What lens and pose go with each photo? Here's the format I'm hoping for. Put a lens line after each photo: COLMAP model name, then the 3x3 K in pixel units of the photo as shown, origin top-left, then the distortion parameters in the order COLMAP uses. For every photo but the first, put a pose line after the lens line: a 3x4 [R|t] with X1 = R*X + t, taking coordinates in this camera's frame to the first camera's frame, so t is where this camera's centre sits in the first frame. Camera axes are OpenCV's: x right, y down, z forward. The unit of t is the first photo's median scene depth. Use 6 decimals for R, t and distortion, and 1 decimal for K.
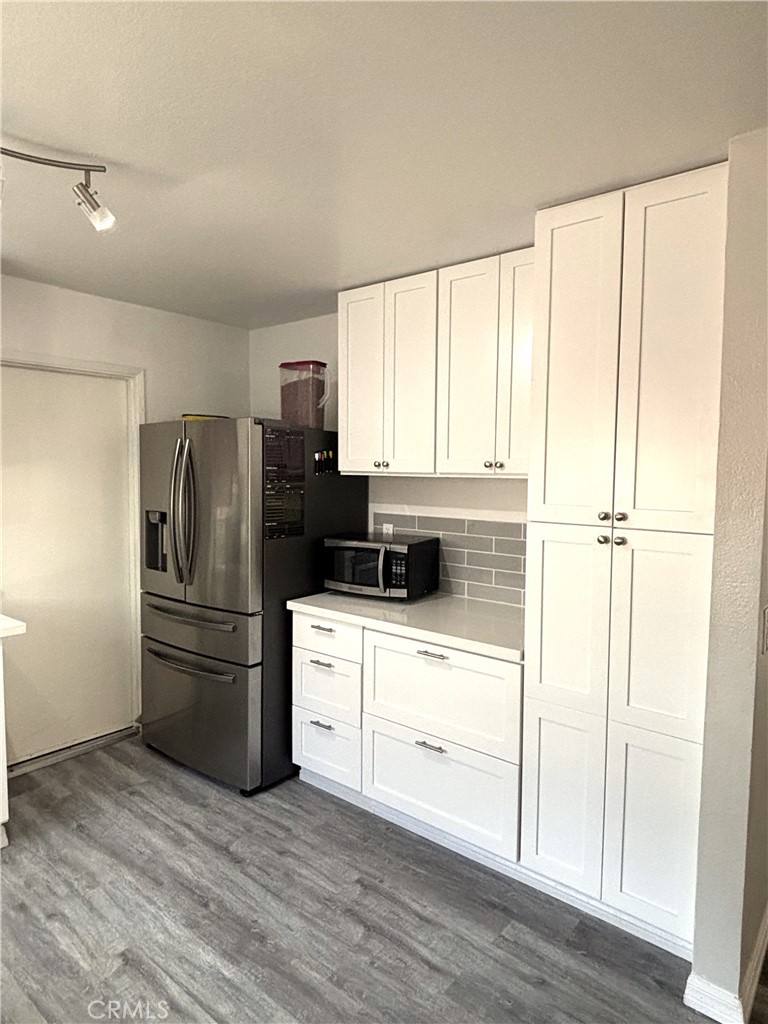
lens RADIAL K [[625.0, 0, 384.6], [0, 625.0, 508.7], [0, 0, 1]] dist [0.023727, -0.024429]
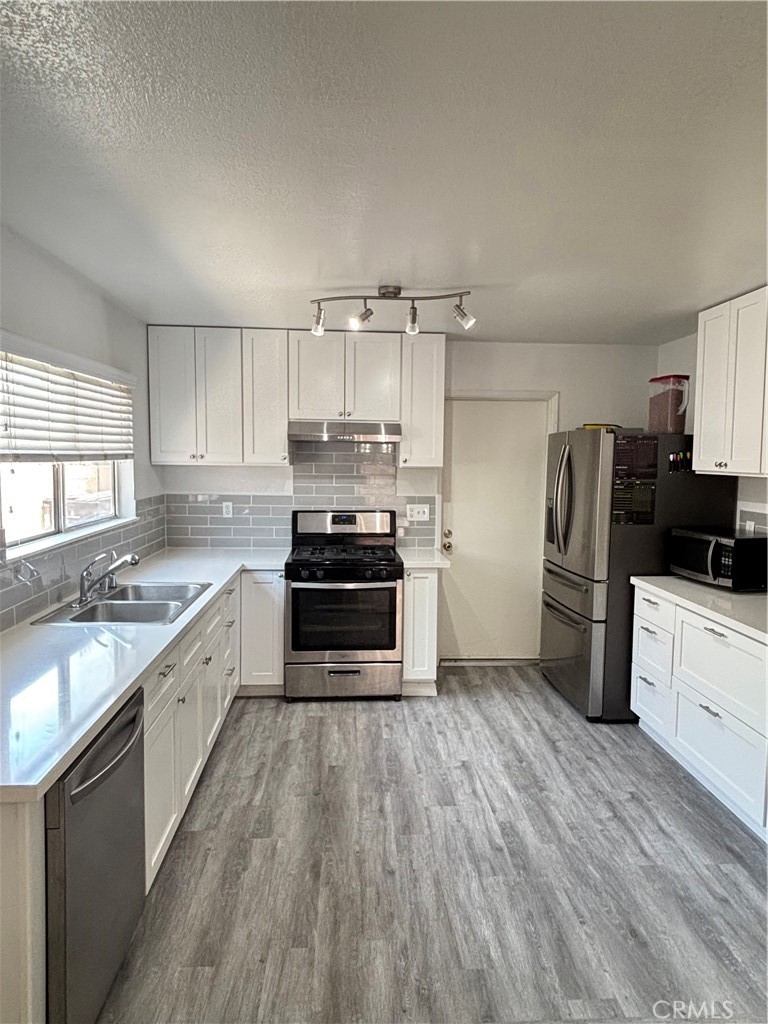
lens RADIAL K [[629.1, 0, 382.9], [0, 629.1, 509.7], [0, 0, 1]] dist [0.029699, -0.034901]
pose [[0.676515, 0.057883, -0.734151, 0.475261], [-0.051011, 0.998195, 0.031695, 0.004056], [0.734660, 0.016007, 0.678247, -0.224708]]
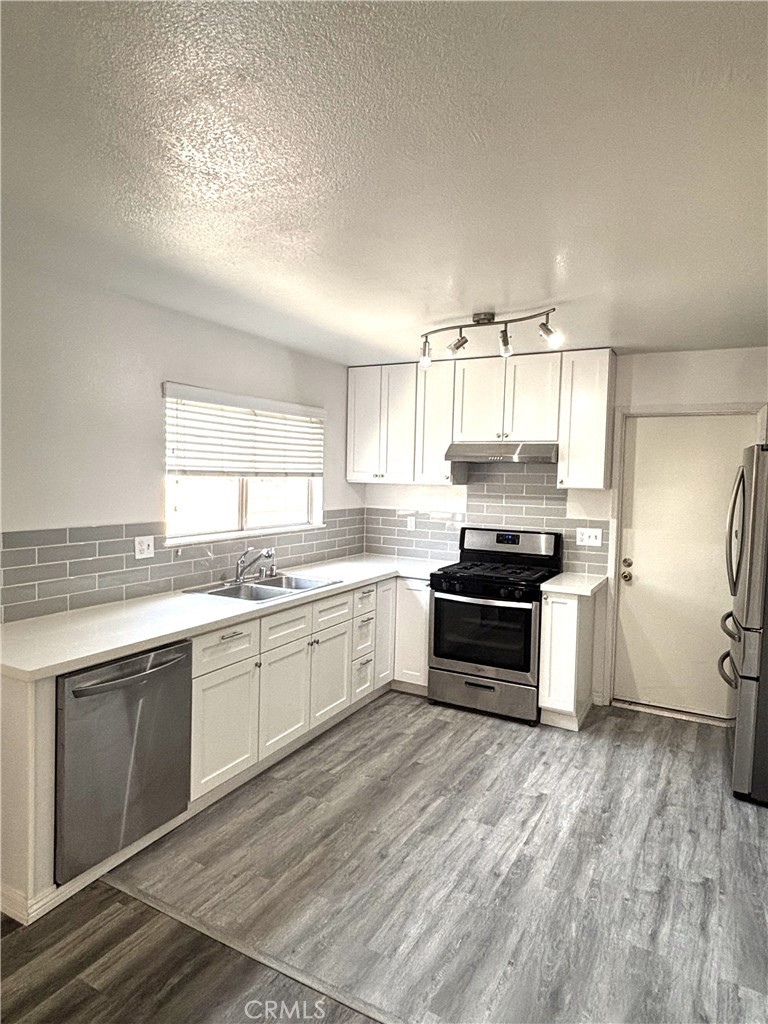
lens RADIAL K [[625.0, 0, 382.3], [0, 625.0, 508.8], [0, 0, 1]] dist [0.023727, -0.024429]
pose [[0.181008, 0.044218, -0.982487, 0.789418], [-0.085114, 0.995945, 0.029143, -0.013722], [0.979792, 0.078348, 0.184038, 0.197263]]
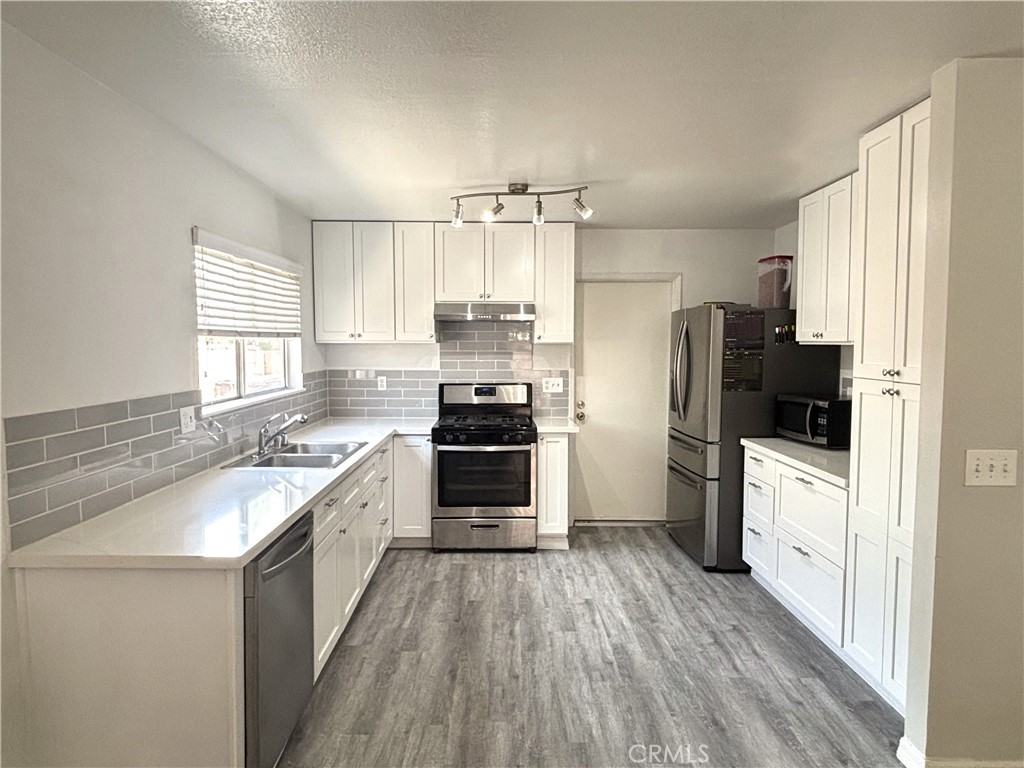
lens RADIAL K [[629.1, 0, 501.0], [0, 629.1, 386.2], [0, 0, 1]] dist [0.029699, -0.034901]
pose [[0.631794, 0.042542, -0.773968, 0.649947], [-0.044493, 0.998837, 0.018582, 0.038408], [0.773858, 0.022696, 0.632952, -0.307979]]
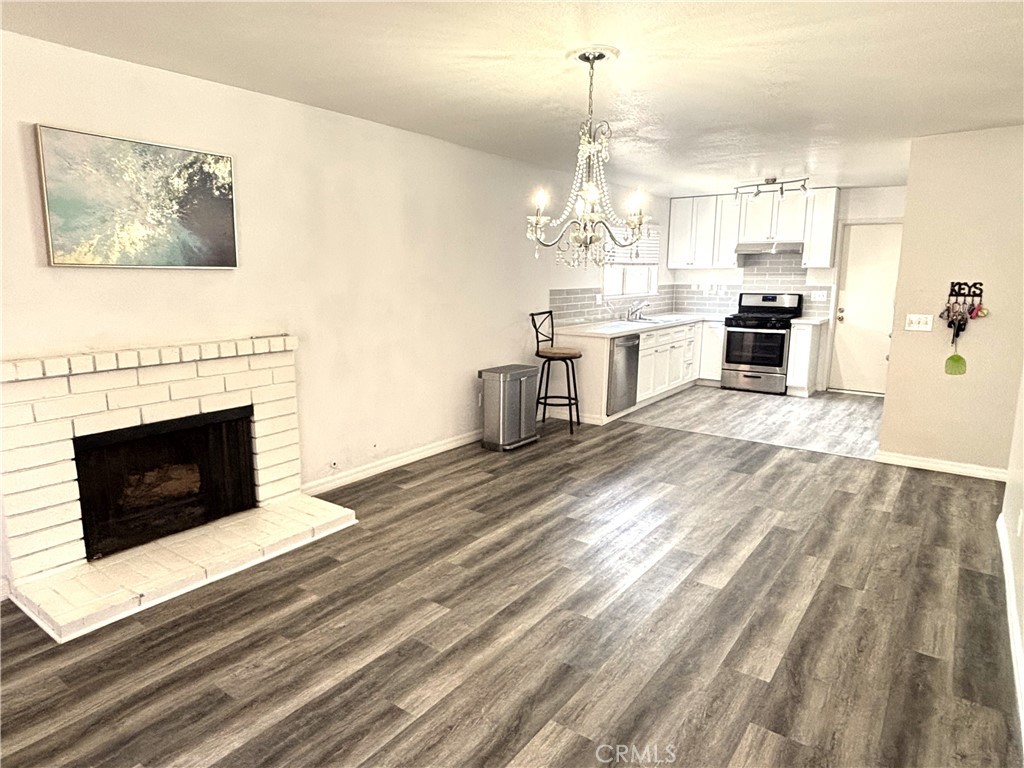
lens RADIAL K [[625.0, 0, 502.0], [0, 625.0, 388.5], [0, 0, 1]] dist [0.023727, -0.024429]
pose [[0.049647, 0.172492, -0.983759, 2.161552], [-0.065412, 0.983420, 0.169131, 0.090548], [0.996623, 0.055953, 0.060107, -0.590192]]
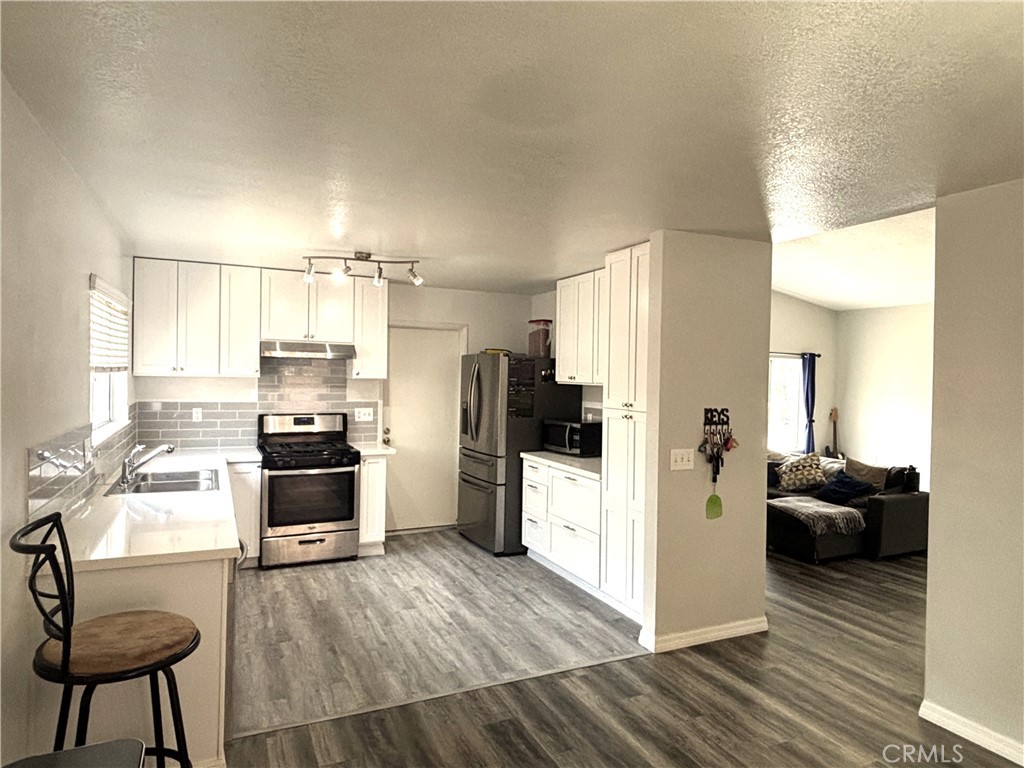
lens RADIAL K [[625.0, 0, 504.5], [0, 625.0, 382.4], [0, 0, 1]] dist [0.023727, -0.024429]
pose [[0.897944, 0.011100, -0.439969, 0.683545], [-0.037370, 0.997995, -0.051091, 0.044918], [0.438519, 0.062318, 0.896558, -0.753472]]
